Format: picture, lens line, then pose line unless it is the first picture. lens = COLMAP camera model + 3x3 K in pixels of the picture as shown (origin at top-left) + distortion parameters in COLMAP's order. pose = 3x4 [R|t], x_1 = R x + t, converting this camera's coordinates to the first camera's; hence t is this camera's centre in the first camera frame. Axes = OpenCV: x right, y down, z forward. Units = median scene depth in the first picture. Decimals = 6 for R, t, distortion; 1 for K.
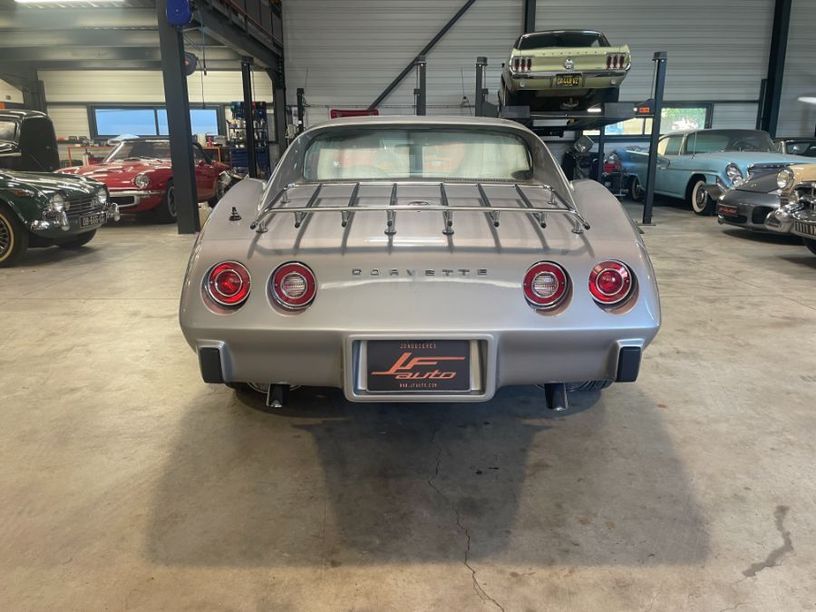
lens RADIAL K [[619.5, 0, 413.5], [0, 619.5, 301.8], [0, 0, 1]] dist [0.102743, -0.142501]
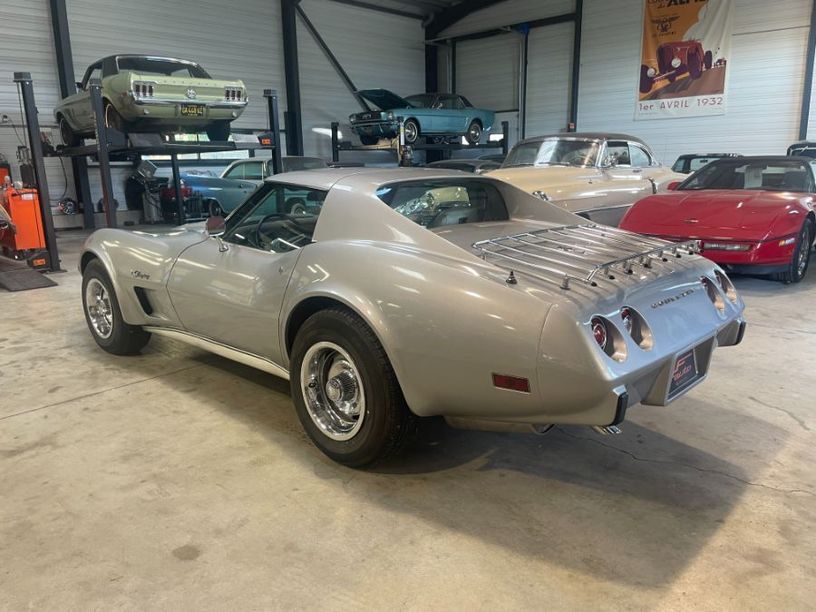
lens RADIAL K [[615.9, 0, 404.3], [0, 615.9, 305.3], [0, 0, 1]] dist [0.098114, -0.130947]
pose [[0.692744, -0.175632, 0.699470, -1.083213], [0.188395, 0.980286, 0.059560, -0.179945], [-0.696141, 0.090517, 0.712176, 0.357194]]
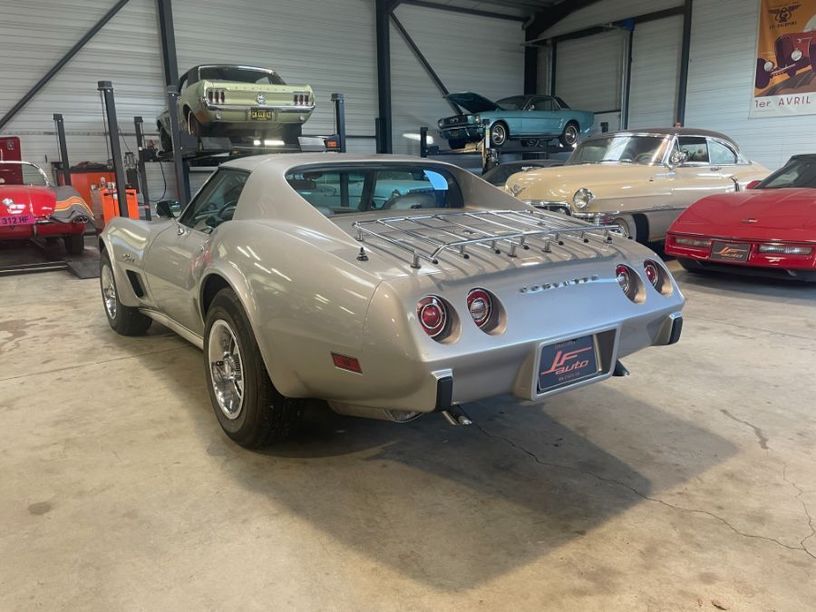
lens RADIAL K [[617.1, 0, 399.9], [0, 617.1, 306.3], [0, 0, 1]] dist [0.099758, -0.136905]
pose [[0.820379, -0.138537, 0.554785, -0.753265], [0.157720, 0.987394, 0.013340, -0.057235], [-0.549639, 0.076557, 0.831887, 0.127422]]
